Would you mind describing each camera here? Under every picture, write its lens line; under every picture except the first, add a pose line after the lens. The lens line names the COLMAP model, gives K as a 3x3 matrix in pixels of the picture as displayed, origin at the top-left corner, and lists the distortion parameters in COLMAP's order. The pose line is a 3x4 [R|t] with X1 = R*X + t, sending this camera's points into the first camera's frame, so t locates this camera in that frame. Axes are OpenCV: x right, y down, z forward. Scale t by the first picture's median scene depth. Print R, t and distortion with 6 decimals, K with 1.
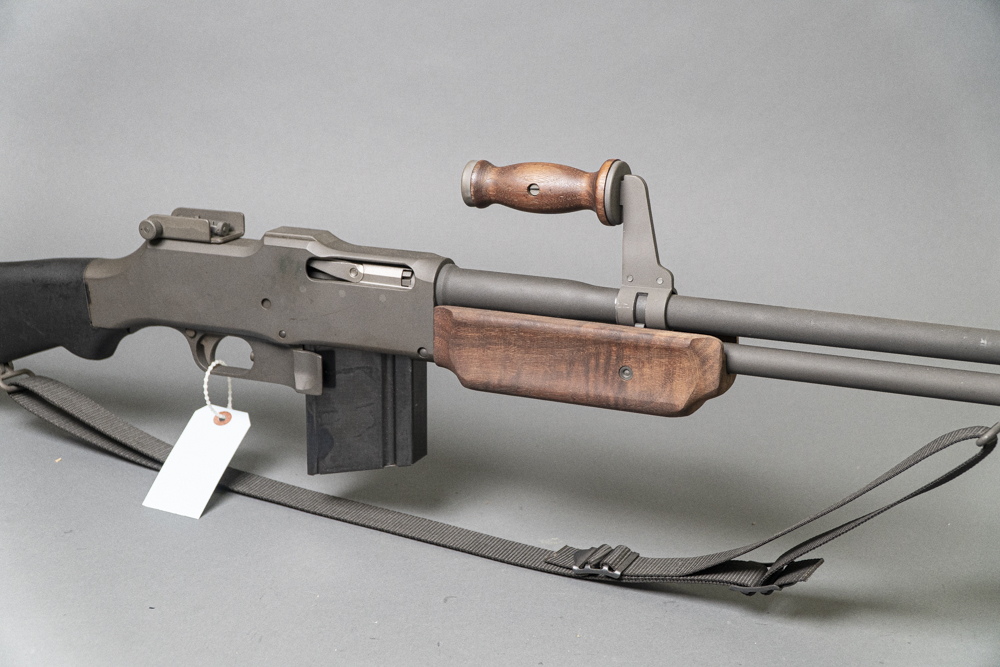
lens RADIAL K [[1685.7, 0, 500.0], [0, 1685.7, 333.5], [0, 0, 1]] dist [0.006186, 0.057545]
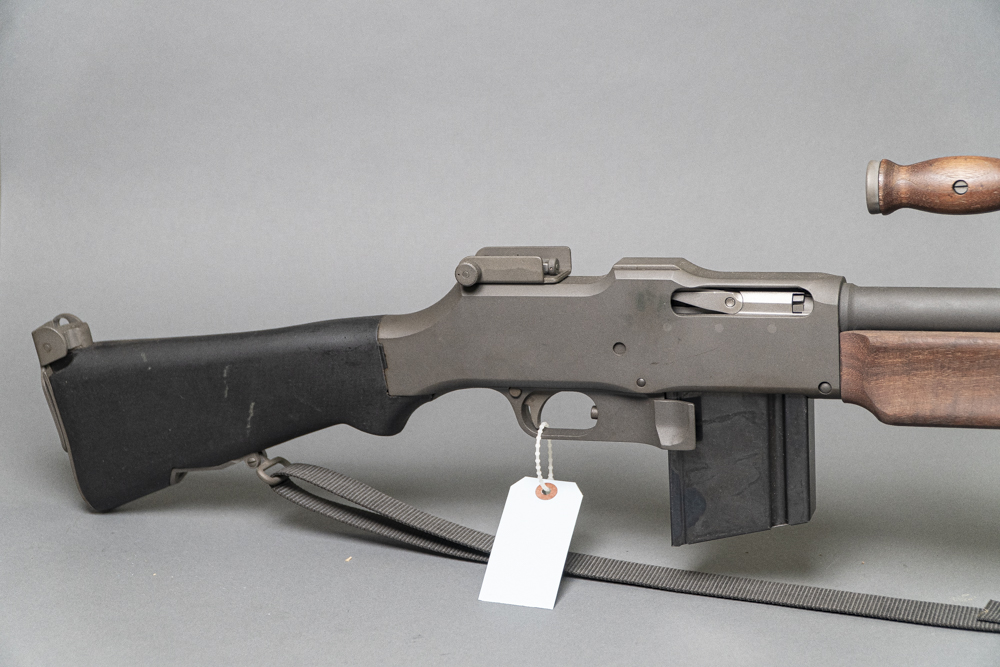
lens RADIAL K [[2044.6, 0, 500.0], [0, 2044.6, 333.5], [0, 0, 1]] dist [0.044508, -0.043709]
pose [[0.993781, -0.082332, 0.074974, -0.276296], [0.085253, 0.995686, -0.036628, 0.007498], [-0.071635, 0.042792, 0.996513, -0.028542]]
